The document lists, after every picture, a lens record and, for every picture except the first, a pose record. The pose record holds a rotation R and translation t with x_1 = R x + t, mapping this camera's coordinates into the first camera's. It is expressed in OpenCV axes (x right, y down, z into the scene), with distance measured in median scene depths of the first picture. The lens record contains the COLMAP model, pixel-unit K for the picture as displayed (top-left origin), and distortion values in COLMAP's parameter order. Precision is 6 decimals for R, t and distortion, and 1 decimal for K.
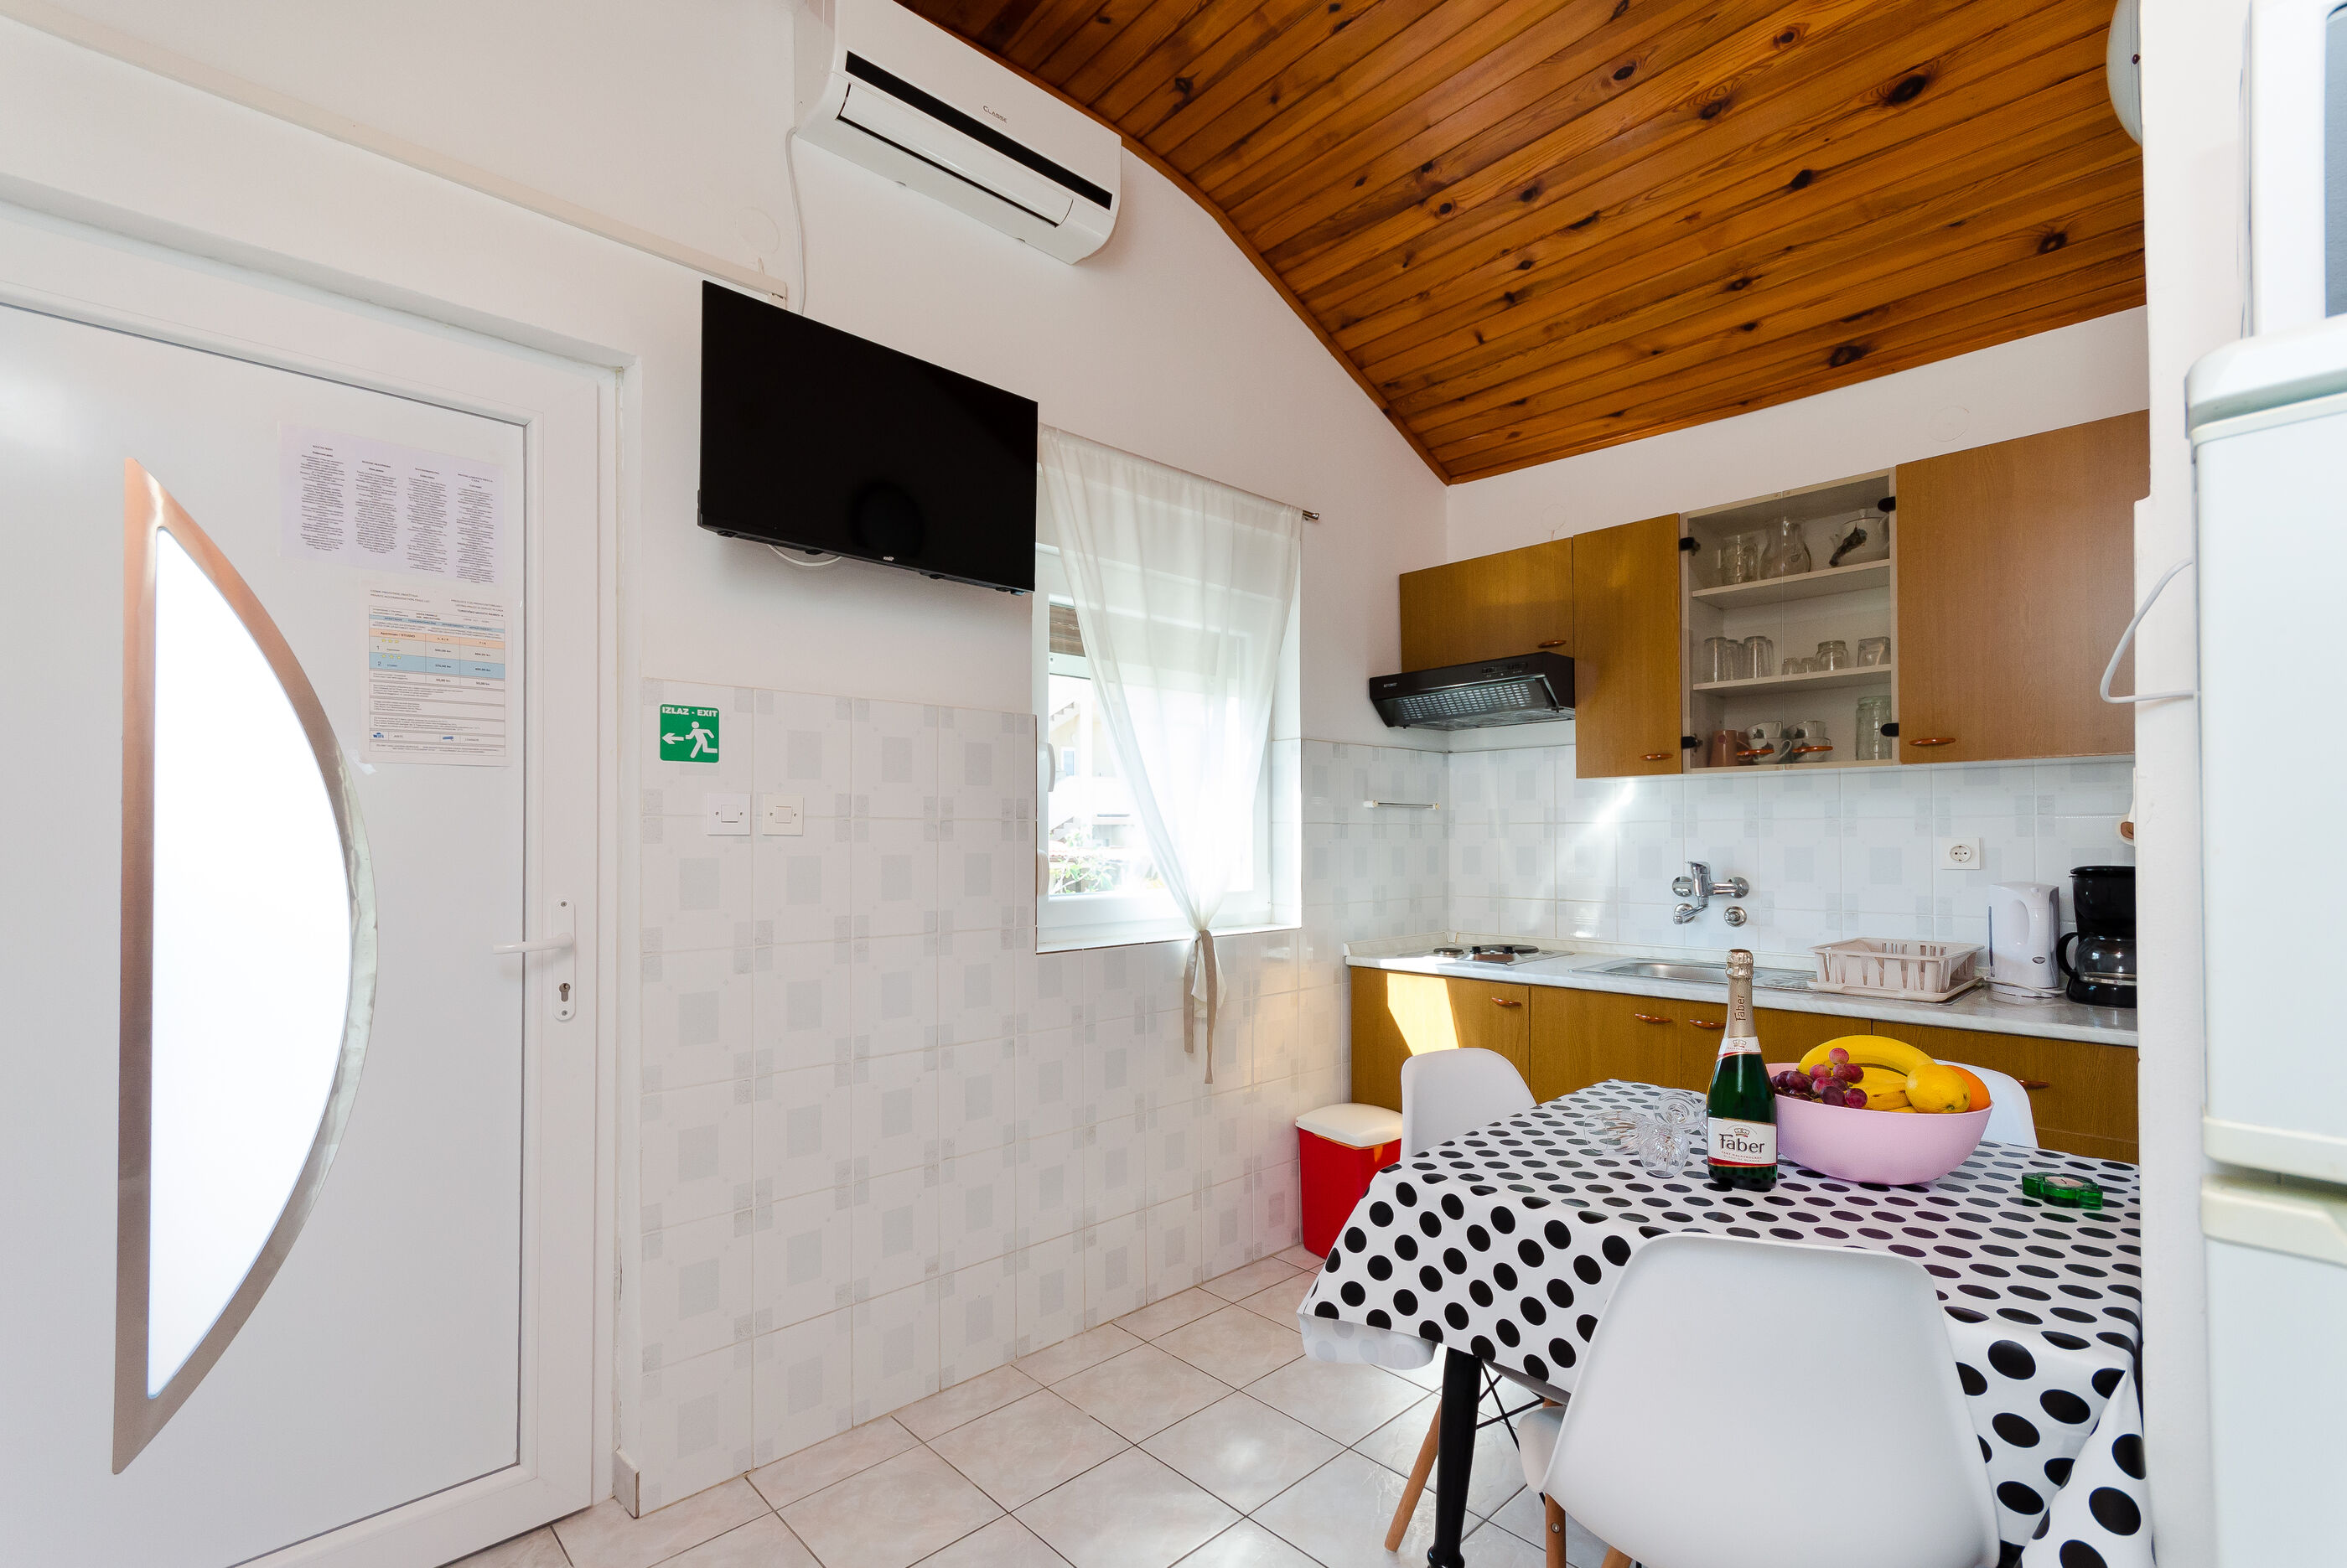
lens RADIAL K [[1034.2, 0, 1138.4], [0, 1034.2, 826.7], [0, 0, 1]] dist [-0.000463, 0.002089]
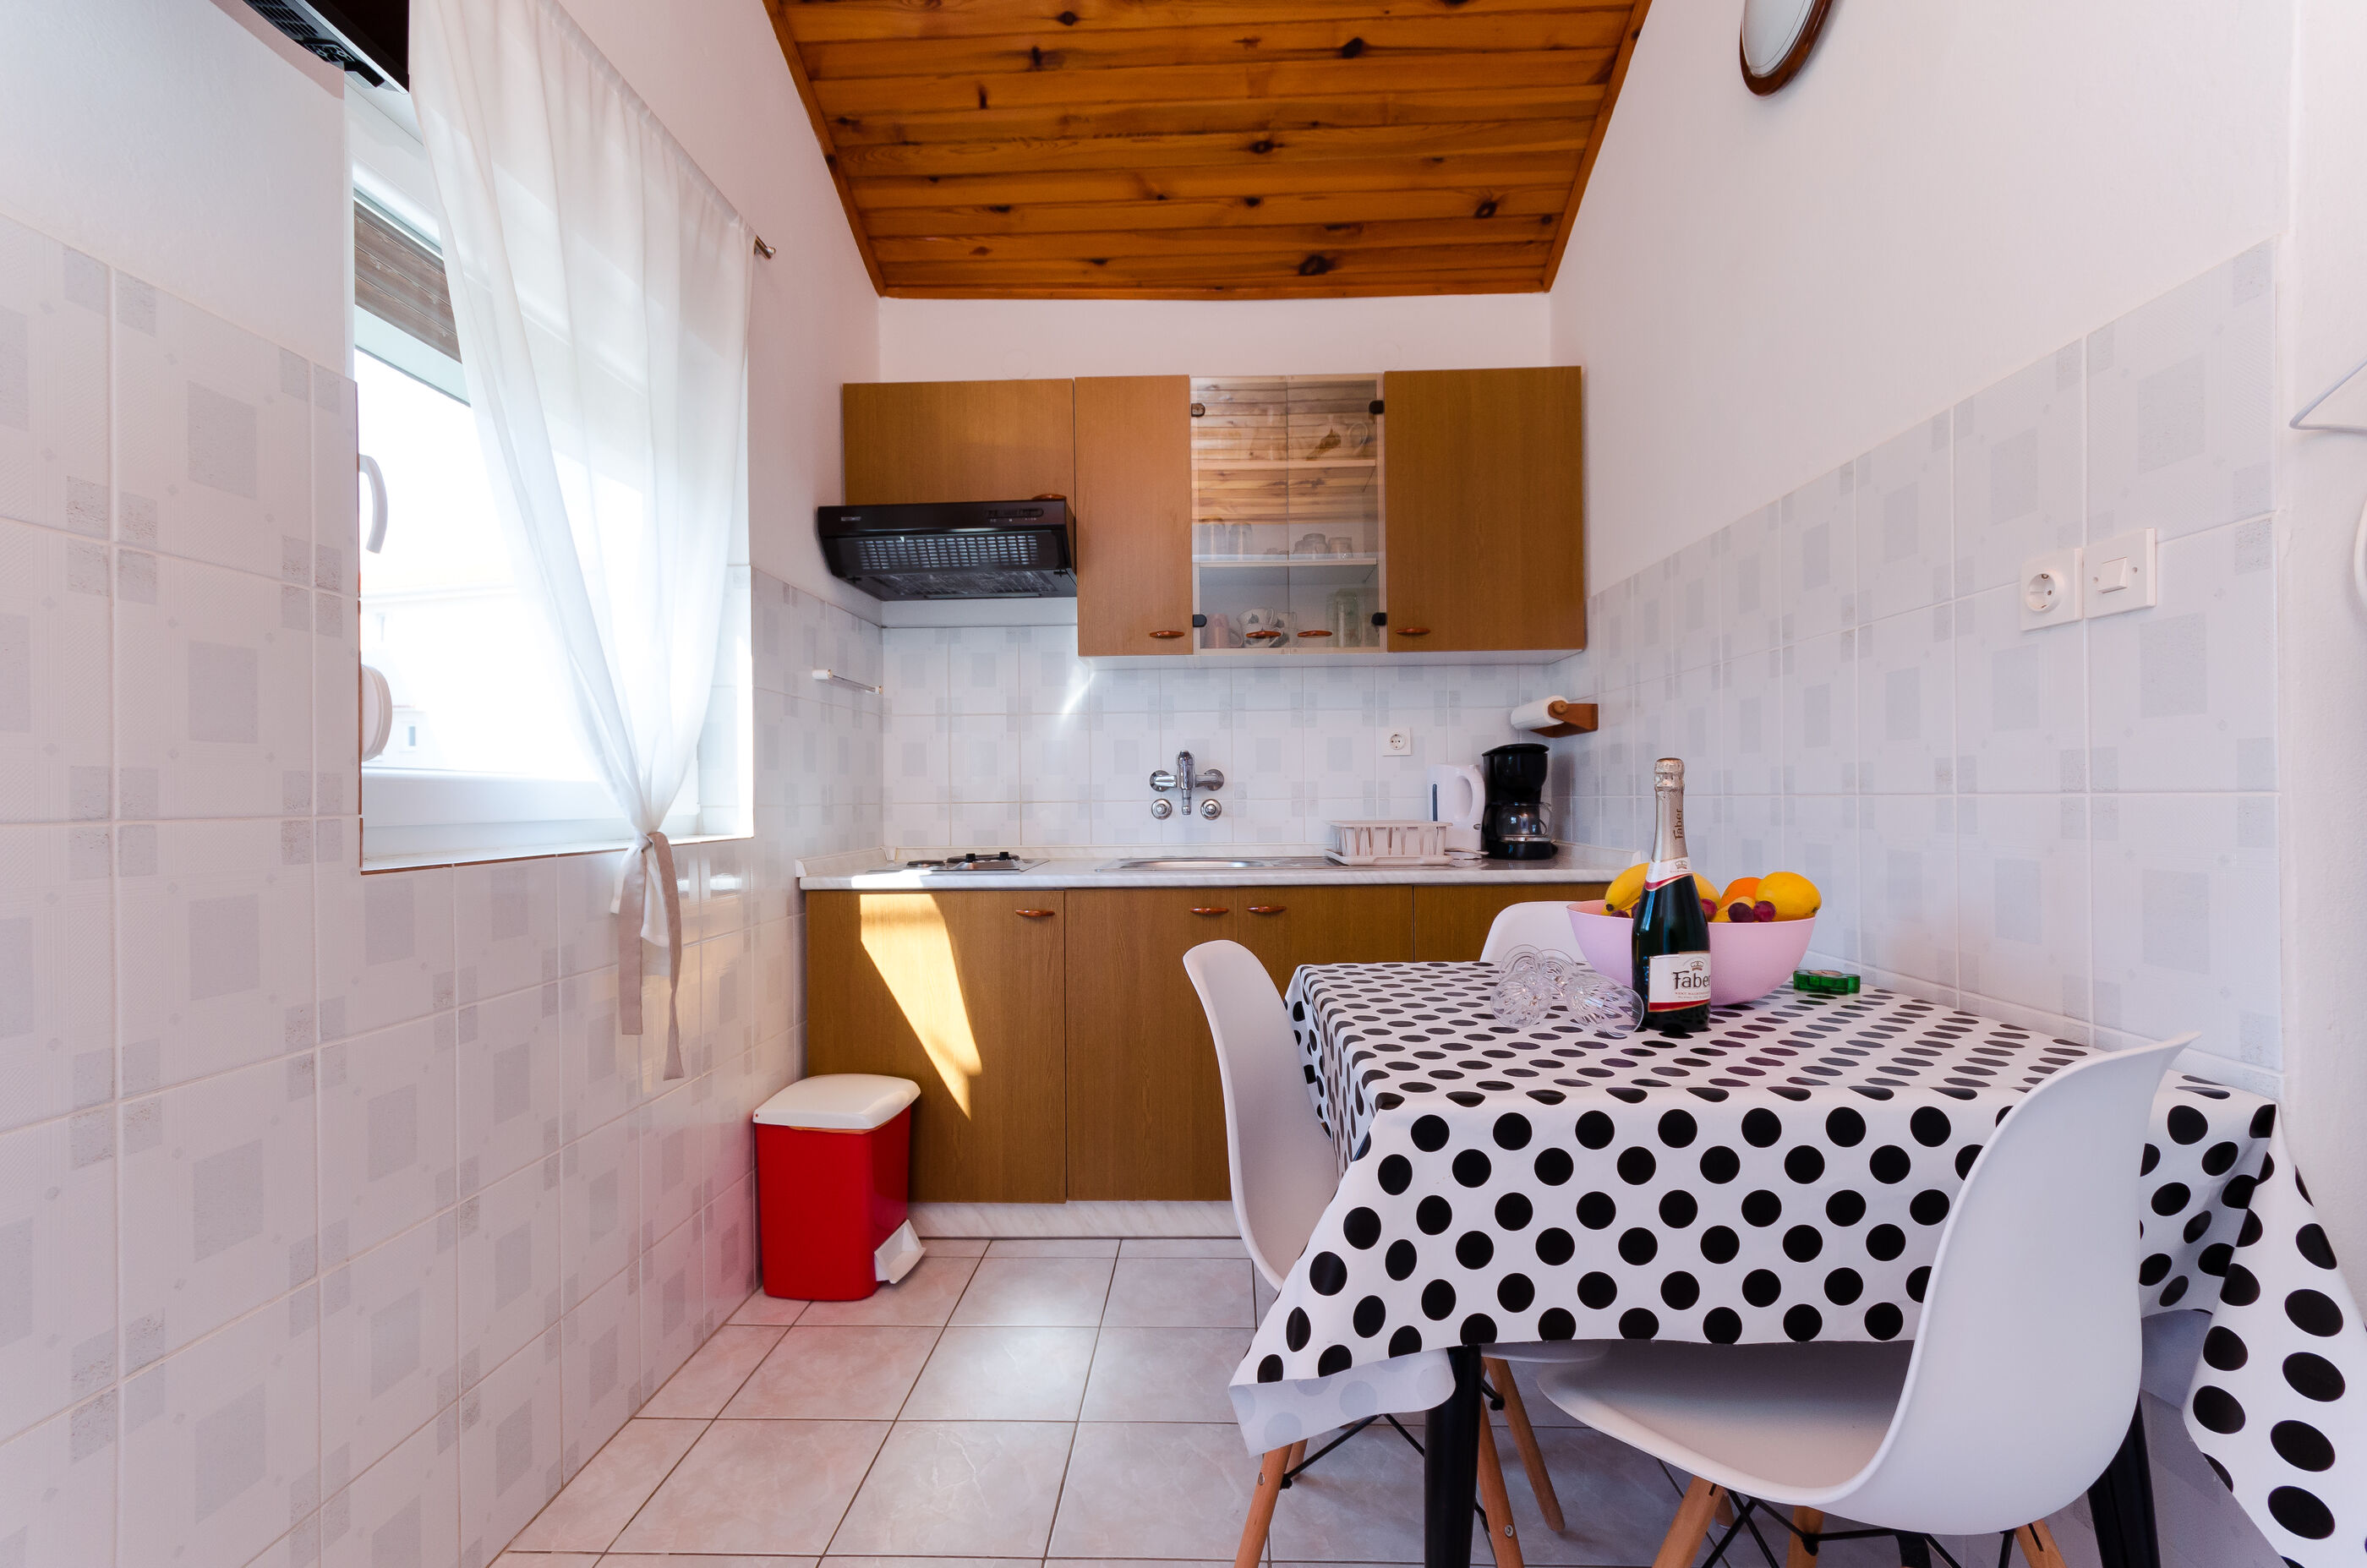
lens RADIAL K [[1051.2, 0, 1195.2], [0, 1051.2, 798.7], [0, 0, 1]] dist [0.004336, 0.001867]
pose [[0.697594, -0.003548, 0.716484, -0.159474], [-0.004054, 0.999952, 0.008899, 0.071968], [-0.716482, -0.009113, 0.697547, 0.330178]]
